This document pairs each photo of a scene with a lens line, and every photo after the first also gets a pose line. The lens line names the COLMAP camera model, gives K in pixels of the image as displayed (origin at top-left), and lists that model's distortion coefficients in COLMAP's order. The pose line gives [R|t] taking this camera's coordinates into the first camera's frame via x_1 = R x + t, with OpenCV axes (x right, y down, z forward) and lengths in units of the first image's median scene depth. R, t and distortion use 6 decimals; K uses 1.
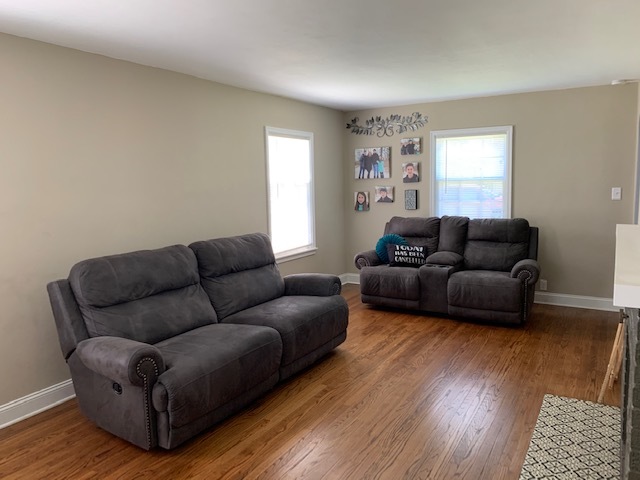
lens RADIAL K [[491.6, 0, 318.9], [0, 491.6, 233.2], [0, 0, 1]] dist [0.061049, -0.045601]
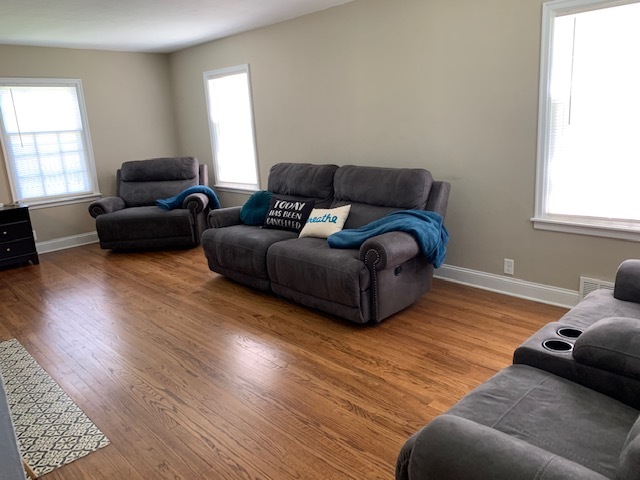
lens RADIAL K [[491.6, 0, 322.7], [0, 491.6, 236.4], [0, 0, 1]] dist [0.061049, -0.045601]
pose [[-0.257934, 0.277136, -0.925562, 0.563905], [-0.034325, 0.954745, 0.295439, -0.099907], [0.965553, 0.107973, -0.236748, 0.849293]]
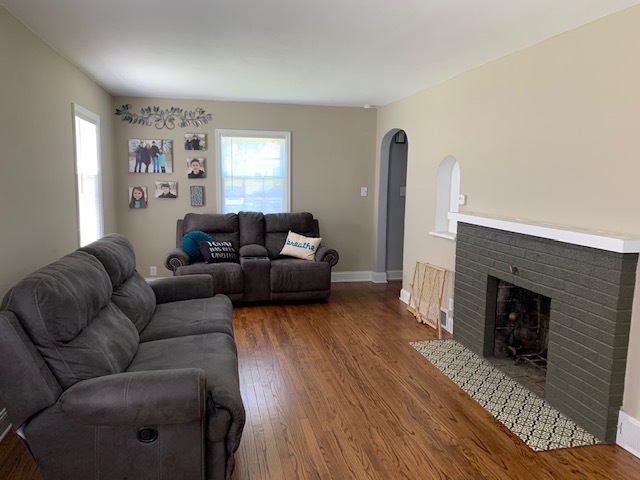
lens RADIAL K [[491.6, 0, 314.2], [0, 491.6, 243.1], [0, 0, 1]] dist [0.061049, -0.045601]
pose [[0.731029, -0.063483, 0.679387, -0.361199], [0.046860, 0.997983, 0.042831, -0.005130], [-0.680735, 0.000525, 0.732529, 0.124352]]
